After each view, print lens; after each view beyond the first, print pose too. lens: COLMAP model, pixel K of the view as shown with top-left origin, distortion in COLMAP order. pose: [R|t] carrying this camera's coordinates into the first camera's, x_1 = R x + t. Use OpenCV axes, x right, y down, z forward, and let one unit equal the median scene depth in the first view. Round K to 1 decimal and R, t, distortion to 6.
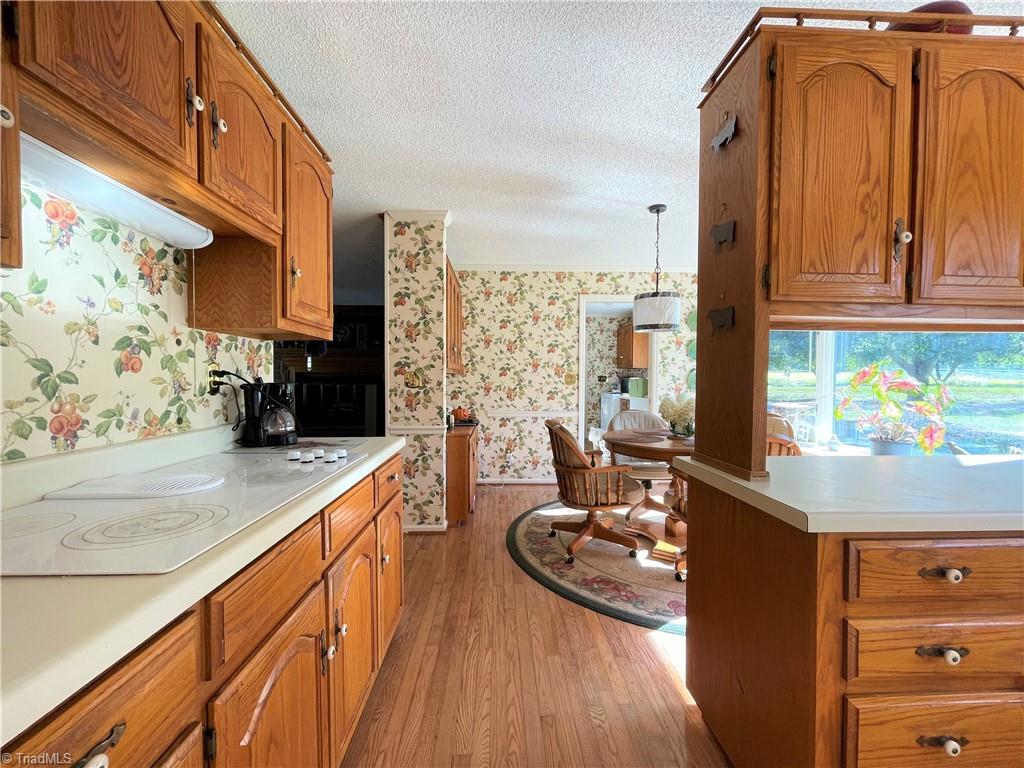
lens RADIAL K [[413.6, 0, 510.5], [0, 413.6, 389.3], [0, 0, 1]] dist [-0.002539, -0.000643]
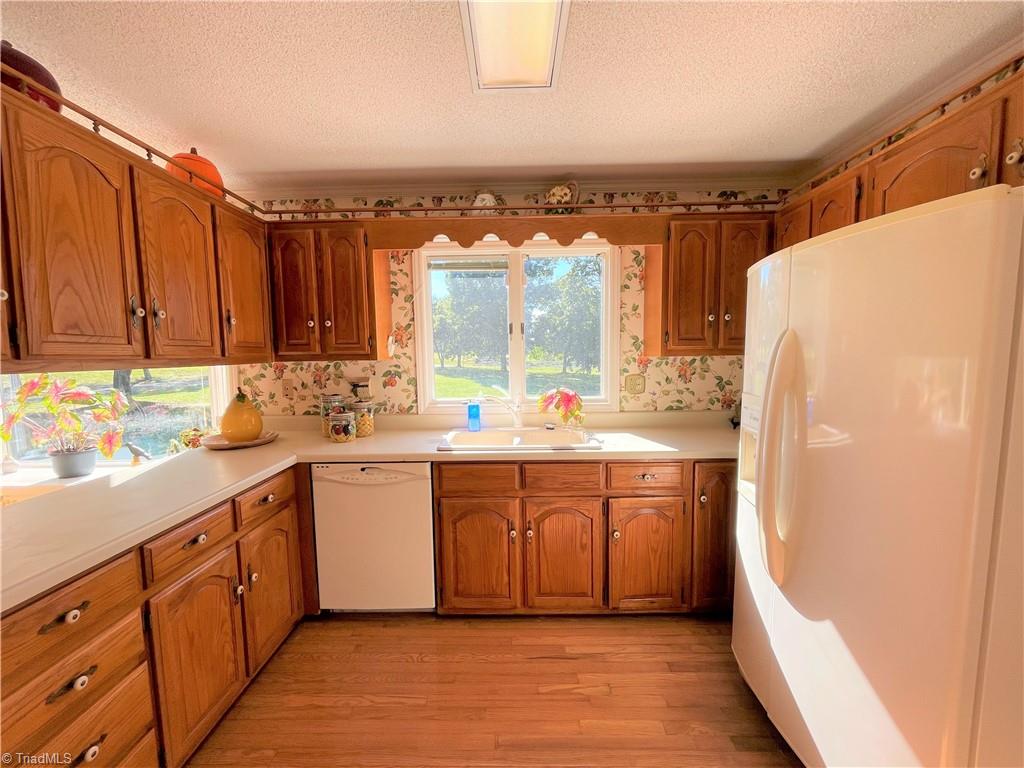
lens RADIAL K [[413.6, 0, 509.9], [0, 413.6, 388.2], [0, 0, 1]] dist [-0.002539, -0.000643]
pose [[0.048246, -0.087585, 0.994988, 0.023332], [0.039898, 0.995522, 0.085698, -0.129352], [-0.998038, 0.035564, 0.051524, -0.170045]]
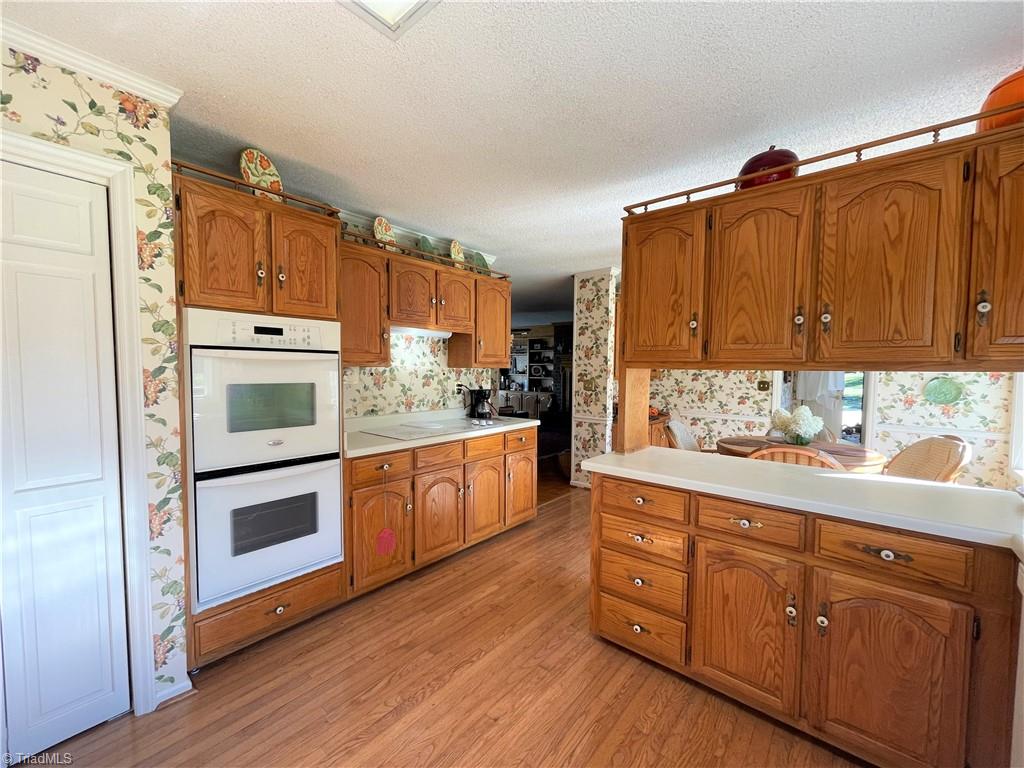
lens RADIAL K [[413.6, 0, 507.9], [0, 413.6, 387.9], [0, 0, 1]] dist [-0.002539, -0.000643]
pose [[0.734790, 0.034650, -0.677409, 1.105229], [-0.022526, 0.999390, 0.026685, -0.093317], [0.677921, -0.004348, 0.735122, -0.560440]]
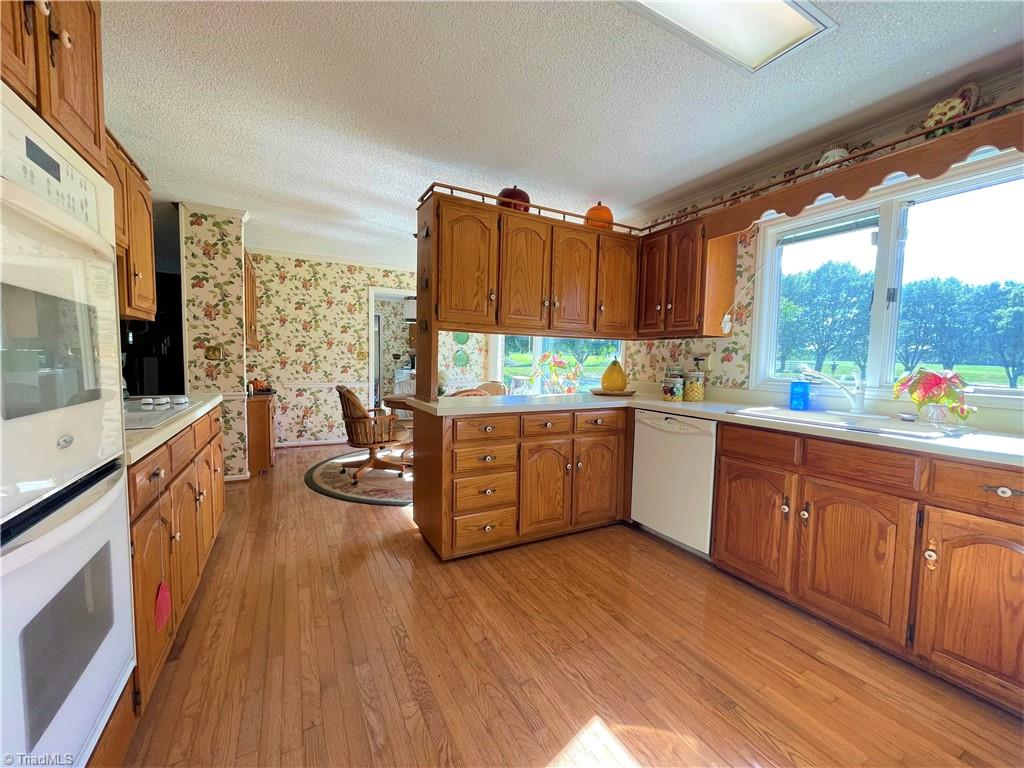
lens RADIAL K [[413.6, 0, 509.3], [0, 413.6, 389.0], [0, 0, 1]] dist [-0.002539, -0.000643]
pose [[0.897946, -0.014428, 0.439869, -0.000816], [-0.008155, 0.998745, 0.049409, 0.027379], [-0.440030, -0.047954, 0.896702, -0.828411]]
